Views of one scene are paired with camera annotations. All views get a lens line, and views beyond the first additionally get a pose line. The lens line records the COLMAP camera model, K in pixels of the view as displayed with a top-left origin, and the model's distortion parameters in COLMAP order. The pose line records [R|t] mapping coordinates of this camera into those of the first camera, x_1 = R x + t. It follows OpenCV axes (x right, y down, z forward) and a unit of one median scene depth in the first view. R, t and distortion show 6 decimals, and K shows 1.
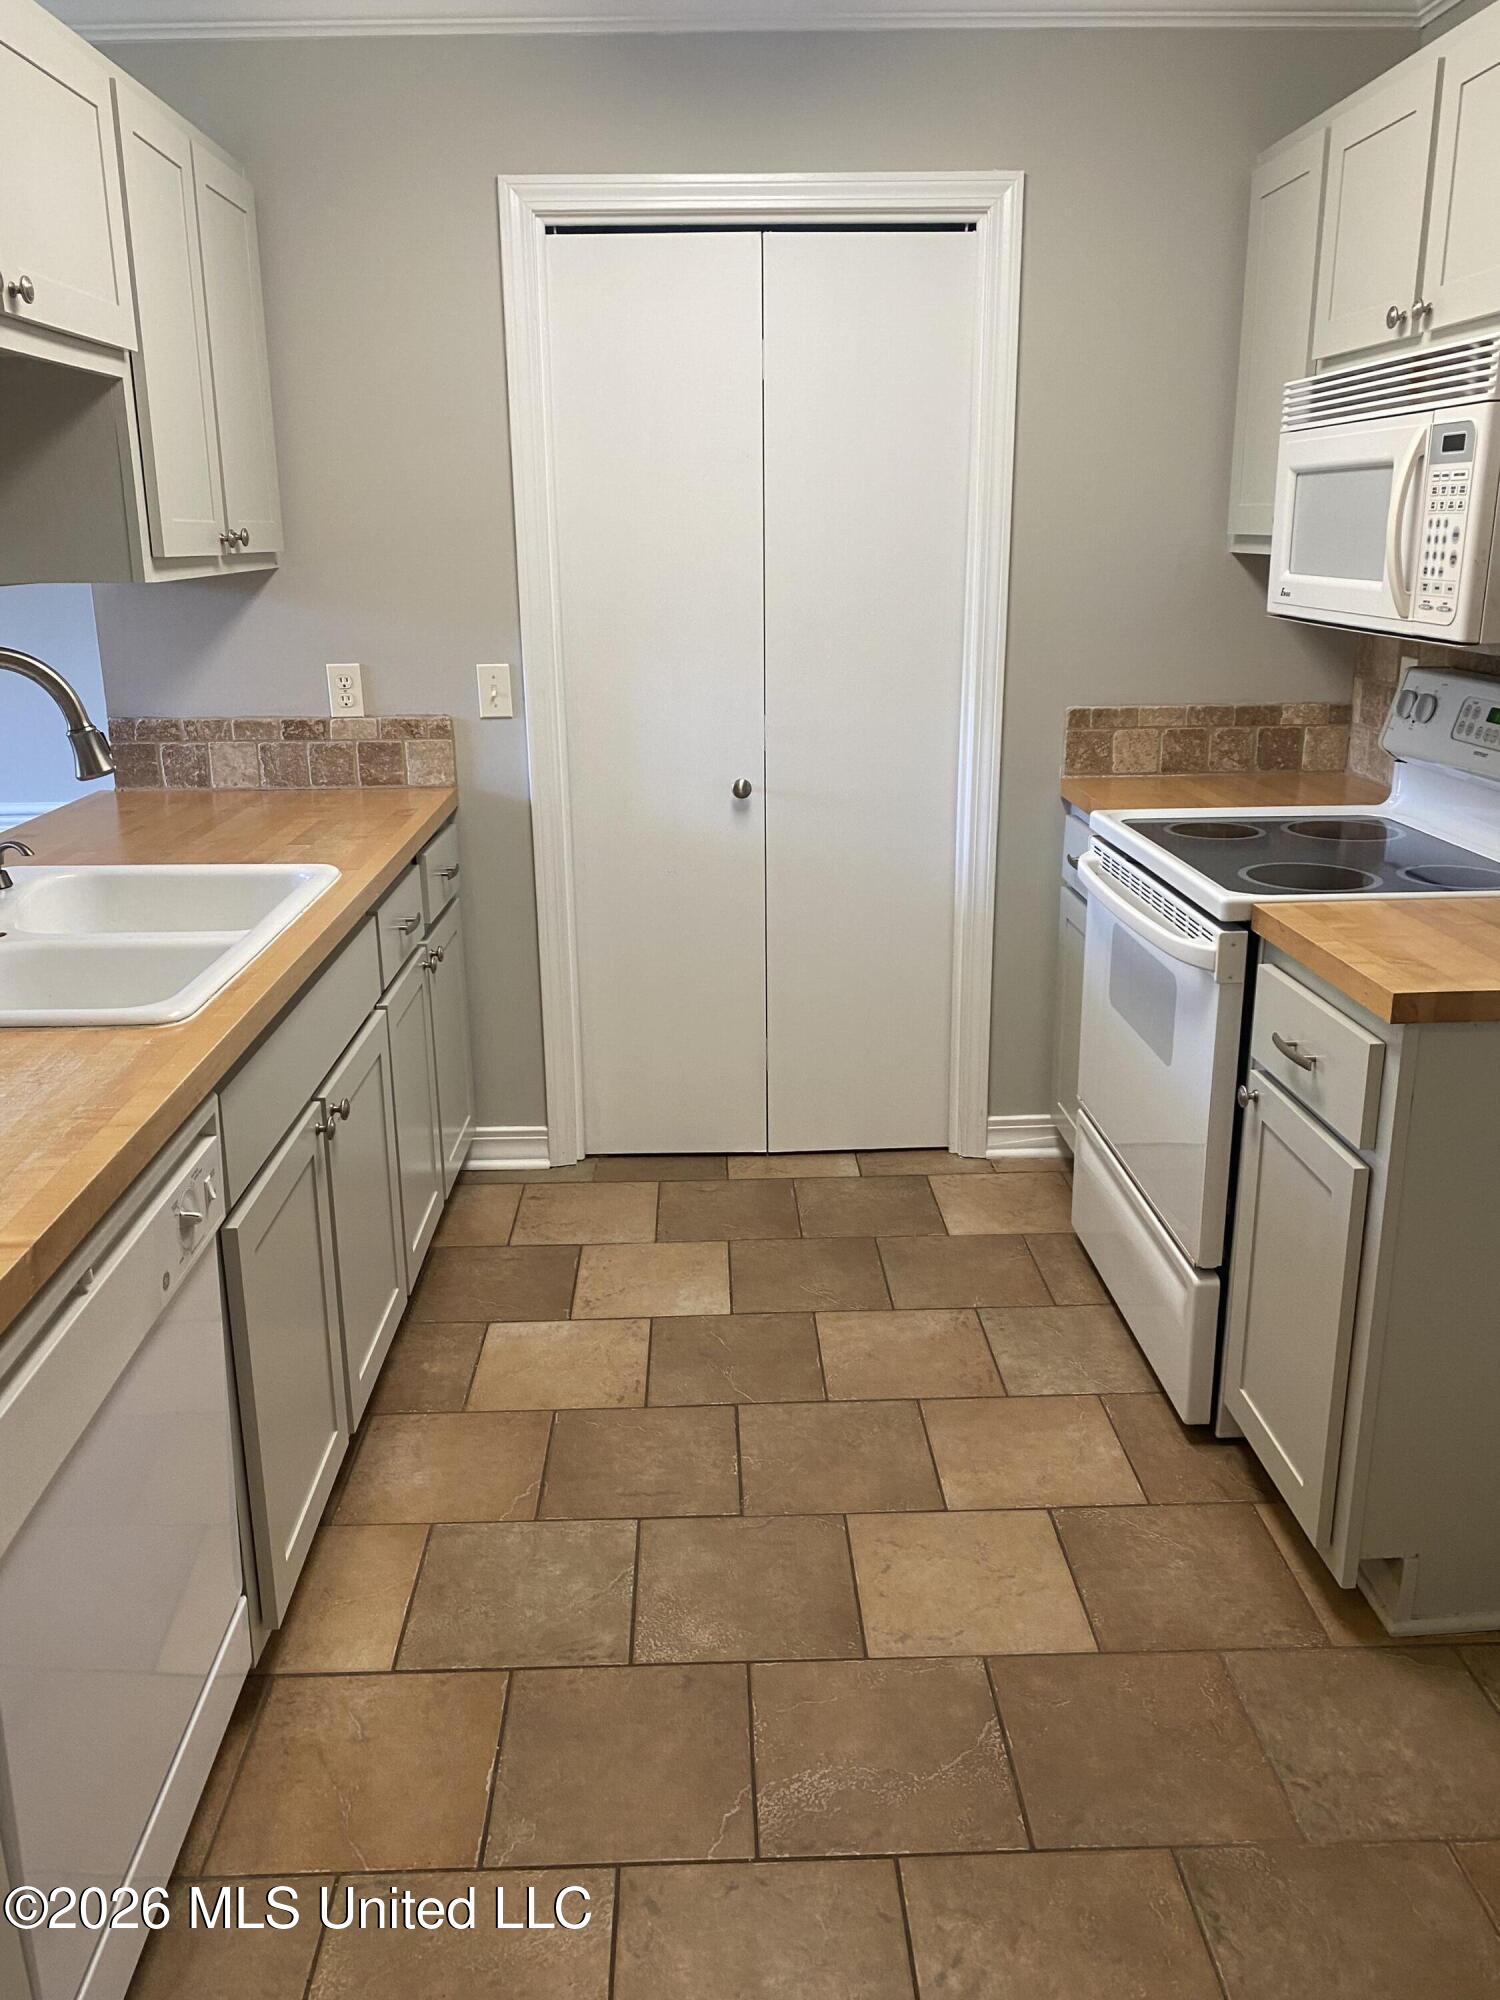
lens RADIAL K [[1520.3, 0, 733.7], [0, 1520.3, 968.1], [0, 0, 1]] dist [0.045775, -0.041140]
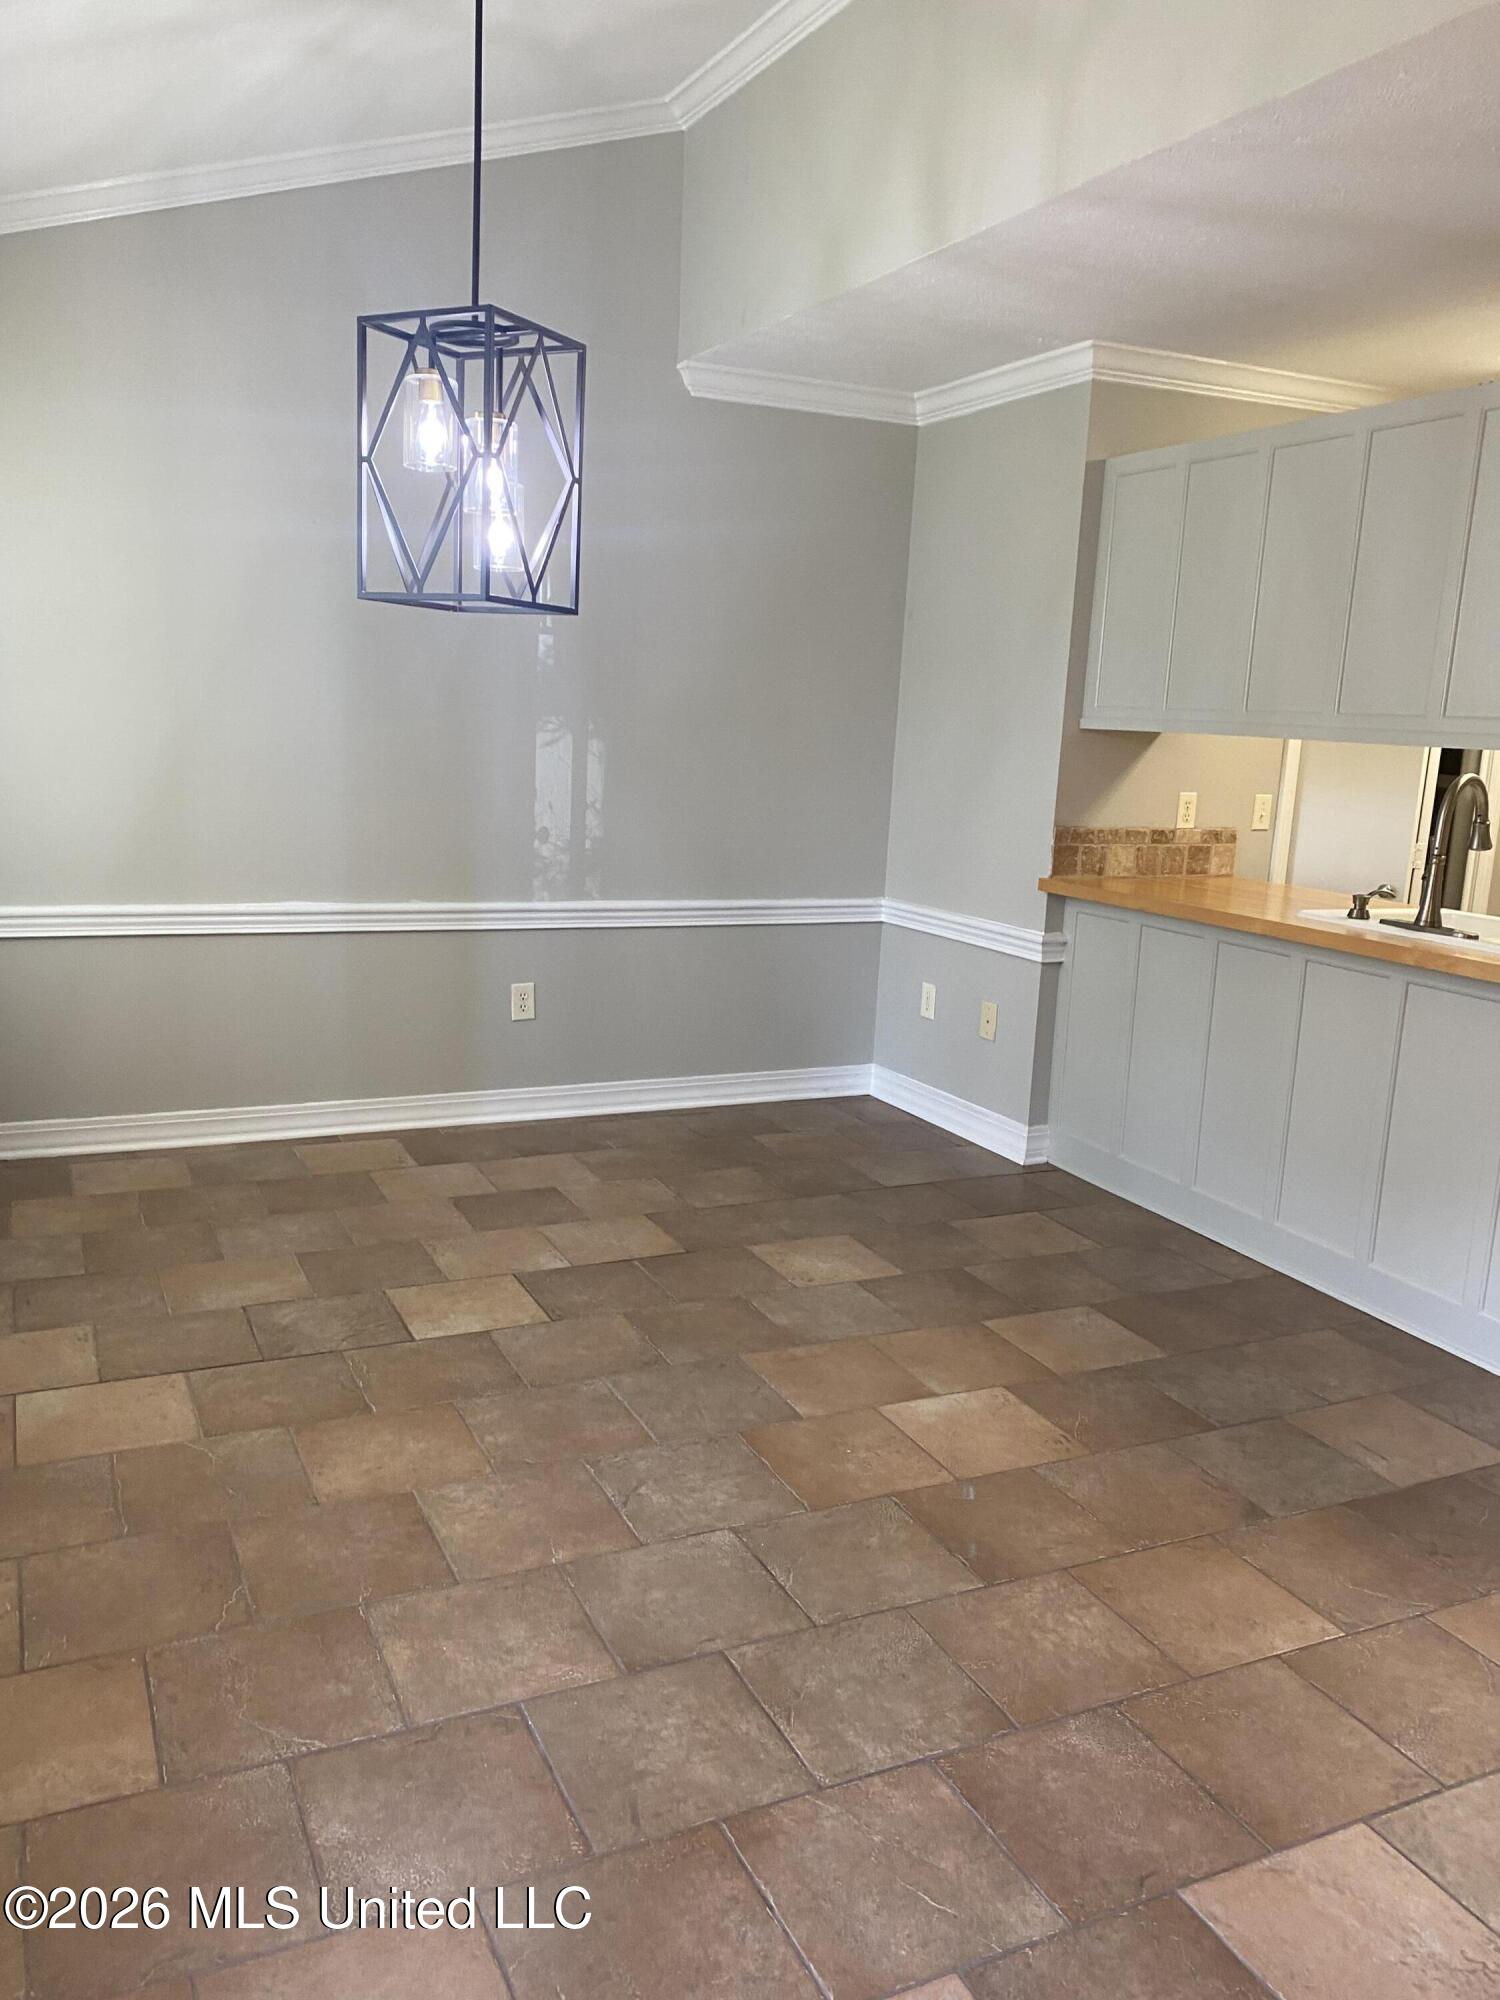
lens RADIAL K [[1520.3, 0, 734.1], [0, 1520.3, 1009.5], [0, 0, 1]] dist [0.045775, -0.041140]
pose [[0.915071, -0.029351, 0.402223, -1.700917], [0.060035, 0.996149, -0.063891, 0.107355], [-0.398799, 0.082612, 0.913310, -0.224129]]
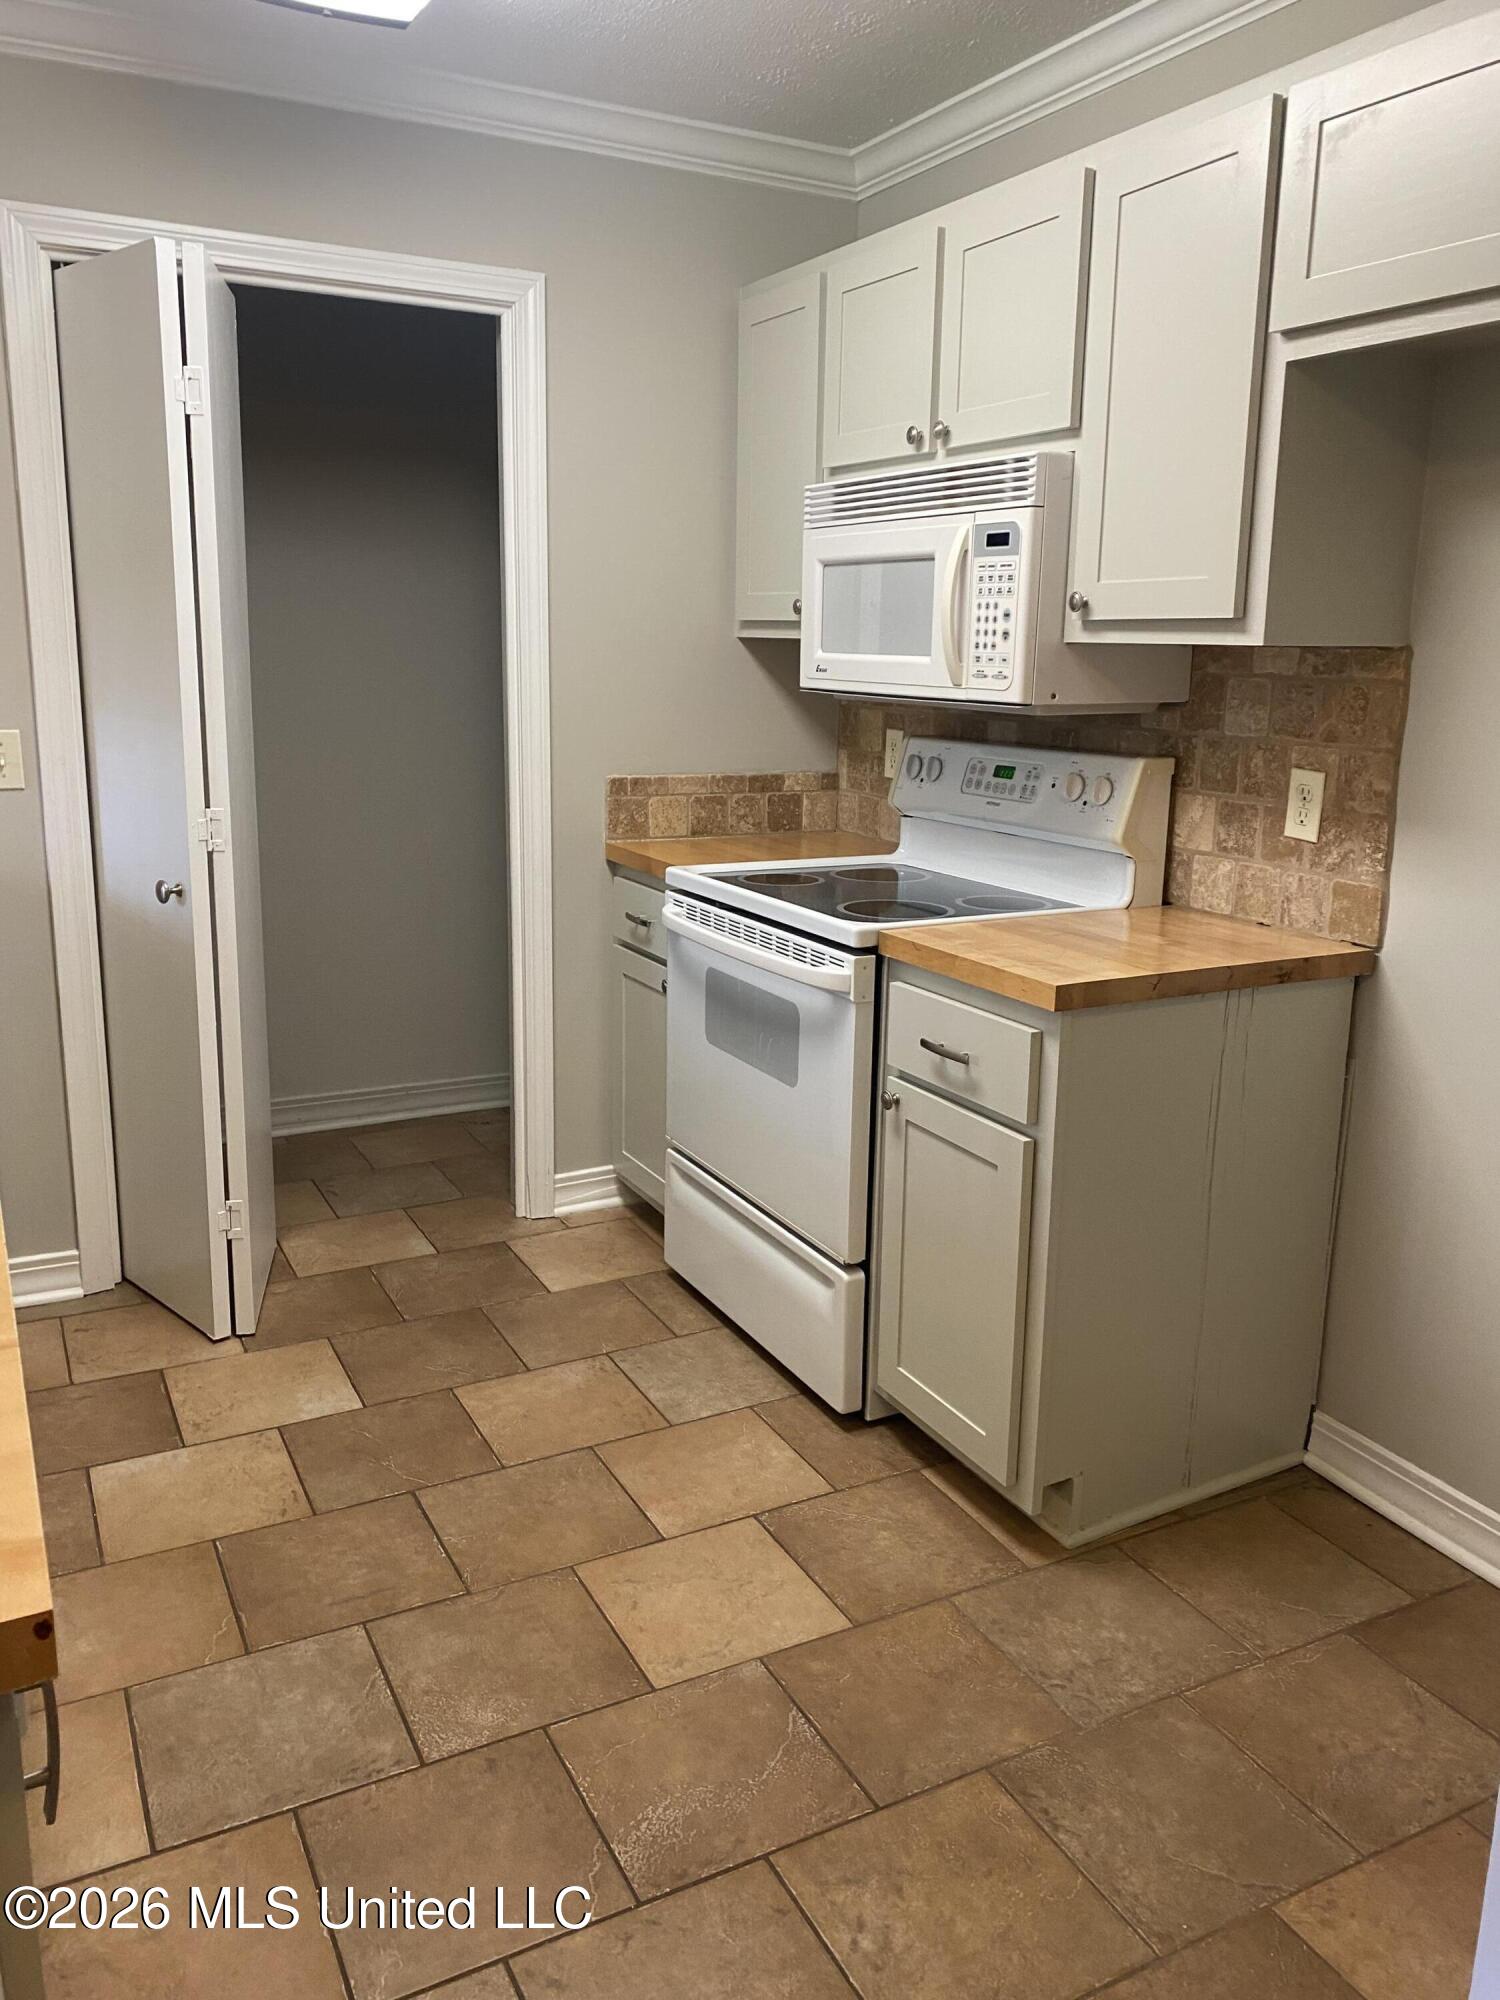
lens RADIAL K [[1520.3, 0, 739.3], [0, 1520.3, 973.2], [0, 0, 1]] dist [0.045775, -0.041140]
pose [[0.899472, -0.065088, 0.432104, -0.221674], [0.092253, 0.994842, -0.042182, 0.024944], [-0.427129, 0.077805, 0.900837, 0.028295]]
